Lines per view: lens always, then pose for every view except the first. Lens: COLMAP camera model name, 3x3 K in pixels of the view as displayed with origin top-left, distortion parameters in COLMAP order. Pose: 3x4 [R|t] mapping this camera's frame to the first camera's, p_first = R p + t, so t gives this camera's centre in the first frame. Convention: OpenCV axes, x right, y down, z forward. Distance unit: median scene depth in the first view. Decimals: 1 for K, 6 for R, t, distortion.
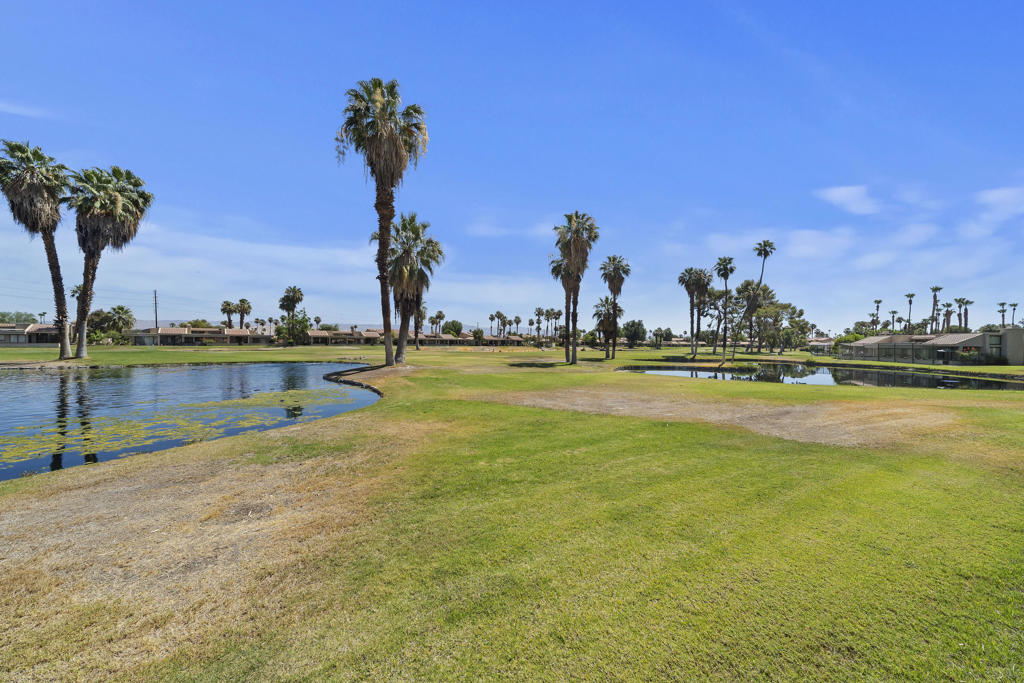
lens RADIAL K [[351.0, 0, 512.3], [0, 351.0, 342.9], [0, 0, 1]] dist [0.000041, 0.000192]
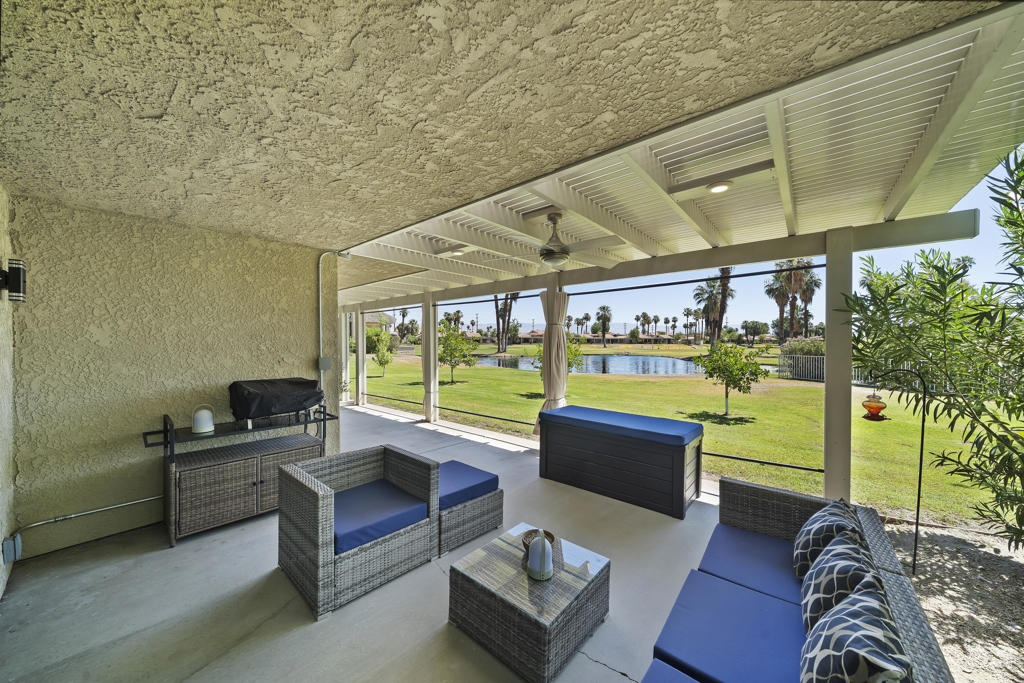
lens RADIAL K [[351.0, 0, 512.7], [0, 351.0, 344.1], [0, 0, 1]] dist [0.000041, 0.000192]
pose [[0.957076, -0.003815, -0.289811, -0.113994], [0.006755, 0.999935, 0.009147, -0.003167], [0.289757, -0.010712, 0.957040, -0.166697]]
